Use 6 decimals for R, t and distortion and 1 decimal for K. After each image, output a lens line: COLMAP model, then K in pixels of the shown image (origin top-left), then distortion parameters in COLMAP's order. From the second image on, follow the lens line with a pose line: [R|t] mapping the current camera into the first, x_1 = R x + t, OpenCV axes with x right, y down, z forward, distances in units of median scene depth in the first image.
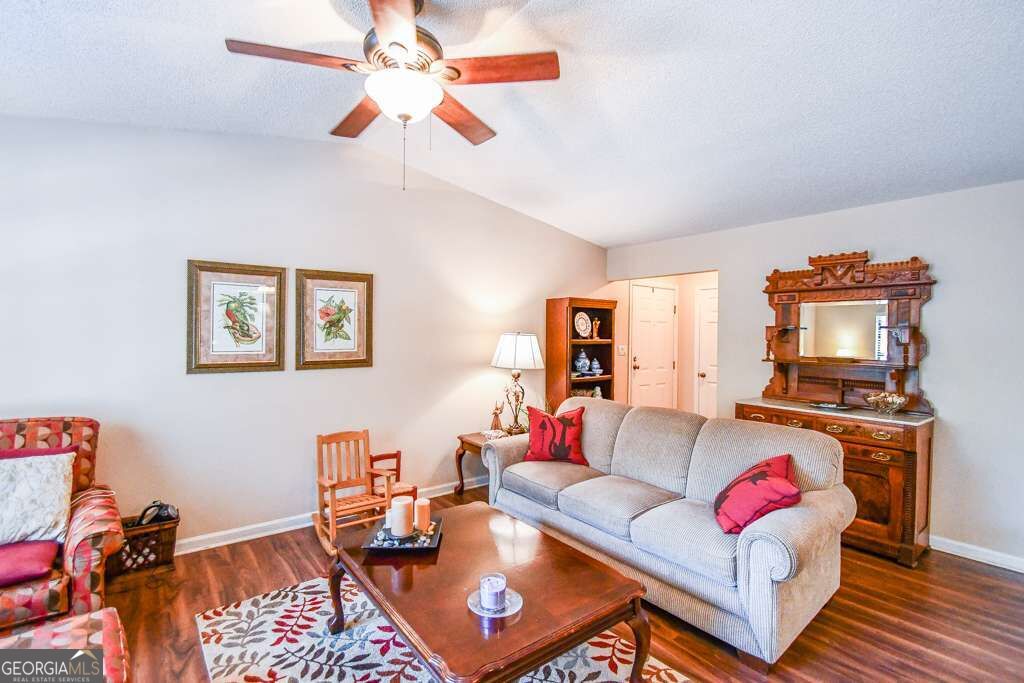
lens RADIAL K [[476.3, 0, 502.1], [0, 476.3, 336.7], [0, 0, 1]] dist [0.011957, -0.015979]
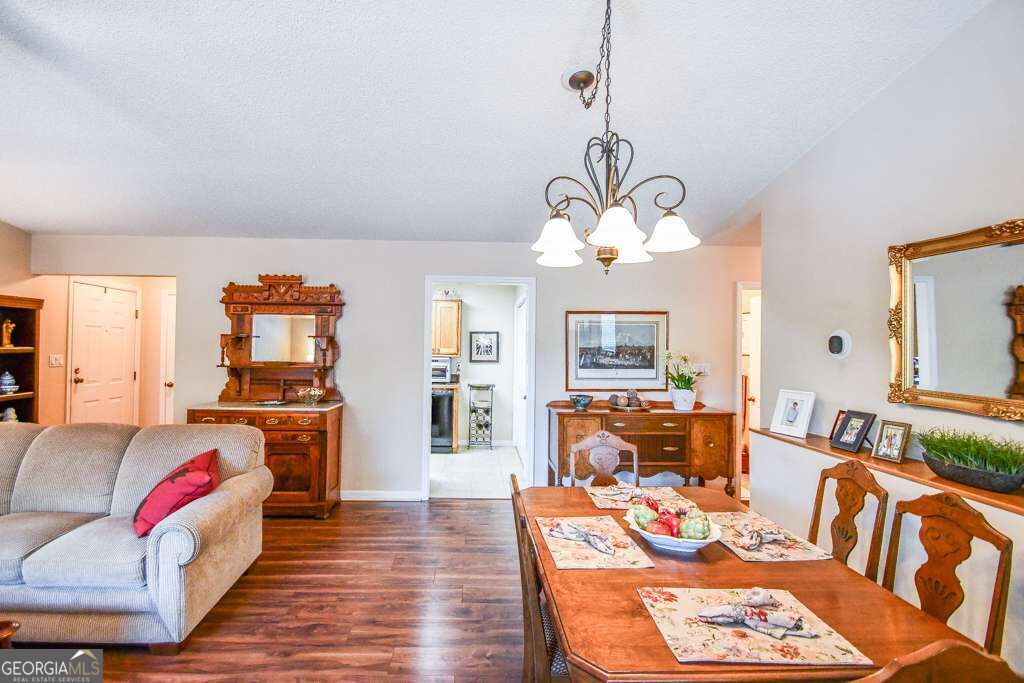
lens RADIAL K [[466.1, 0, 499.9], [0, 466.1, 339.9], [0, 0, 1]] dist [0.003987, -0.013995]
pose [[0.571491, 0.009167, 0.820557, 0.062553], [-0.000721, 0.999943, -0.010669, 0.001989], [-0.820608, 0.005506, 0.571465, -0.124533]]
